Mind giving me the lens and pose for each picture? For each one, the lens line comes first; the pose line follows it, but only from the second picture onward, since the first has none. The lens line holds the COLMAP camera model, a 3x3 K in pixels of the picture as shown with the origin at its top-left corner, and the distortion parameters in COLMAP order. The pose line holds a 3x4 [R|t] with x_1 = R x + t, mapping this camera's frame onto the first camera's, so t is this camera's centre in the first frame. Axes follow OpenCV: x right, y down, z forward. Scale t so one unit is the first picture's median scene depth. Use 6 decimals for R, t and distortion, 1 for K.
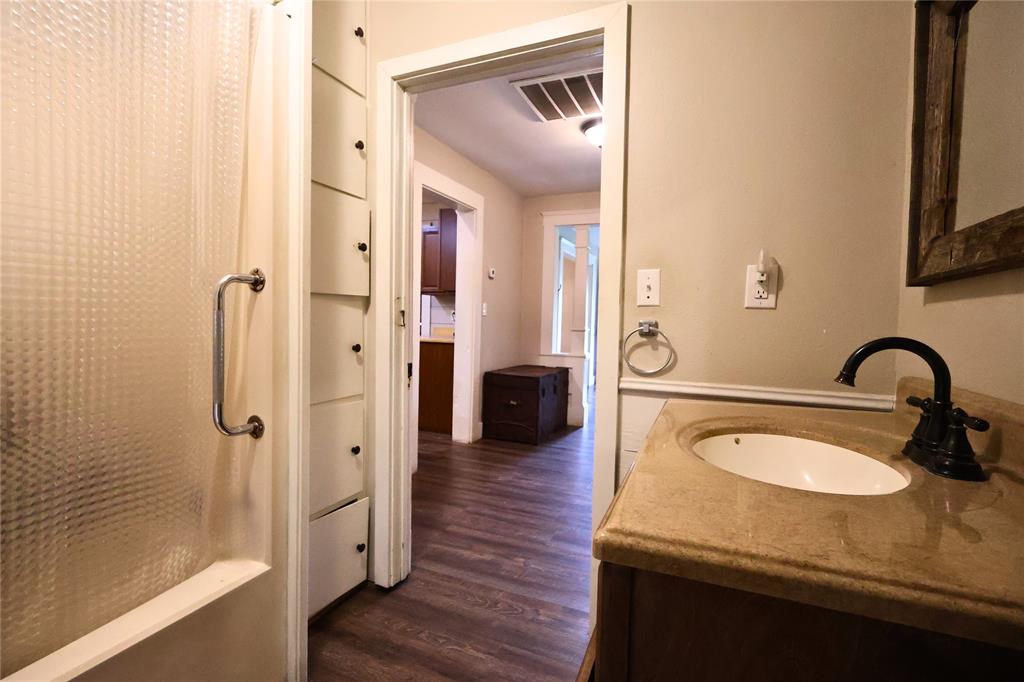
lens RADIAL K [[472.2, 0, 506.9], [0, 472.2, 340.9], [0, 0, 1]] dist [0.002599, -0.000590]
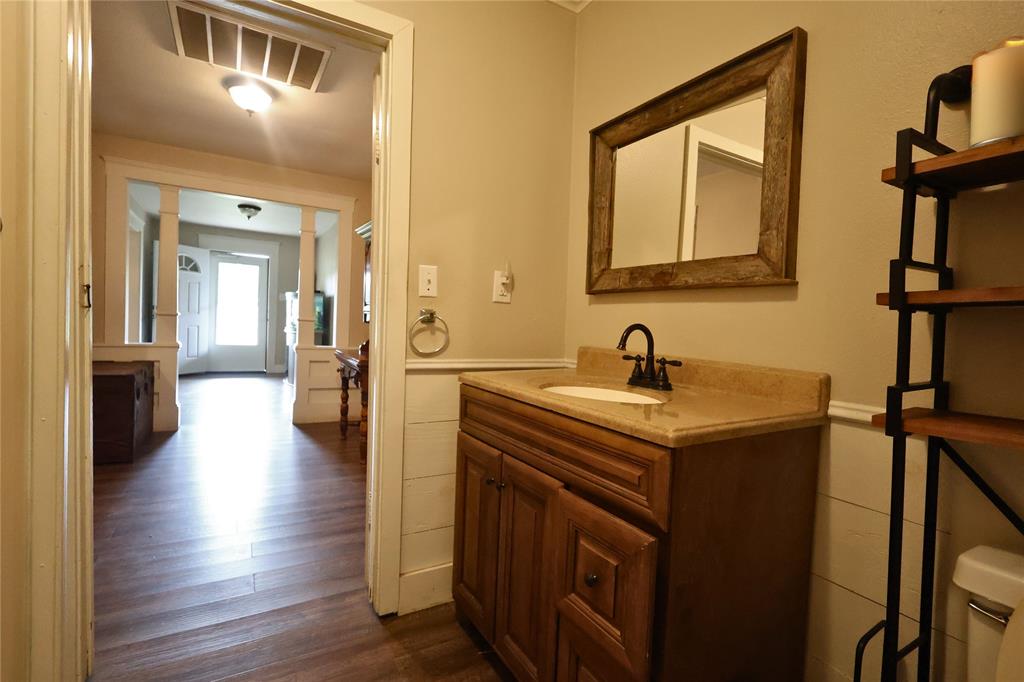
lens RADIAL K [[472.2, 0, 507.7], [0, 472.2, 339.8], [0, 0, 1]] dist [0.002599, -0.000590]
pose [[0.602861, -0.029011, 0.797318, -0.498453], [0.005706, 0.999470, 0.032052, -0.003859], [-0.797826, -0.014773, 0.602707, 0.130068]]
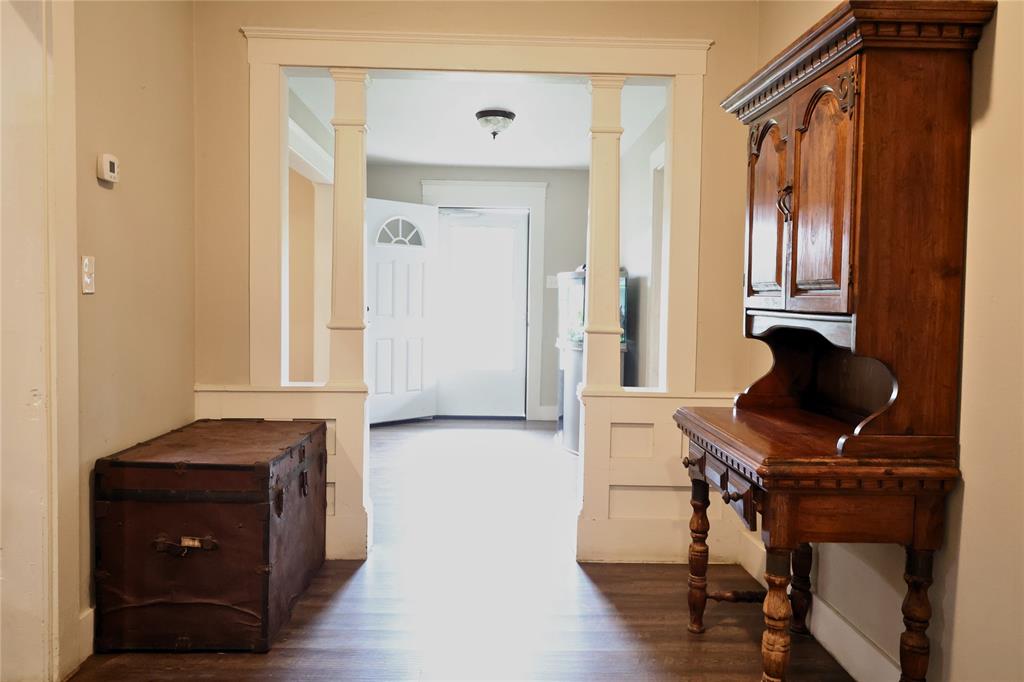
lens RADIAL K [[825.2, 0, 512.8], [0, 825.2, 340.7], [0, 0, 1]] dist [0.006650, -0.004047]
pose [[0.907535, -0.032534, 0.418716, -0.061378], [0.029157, 0.999470, 0.014462, -0.055502], [-0.418964, -0.000917, 0.908002, 0.991553]]
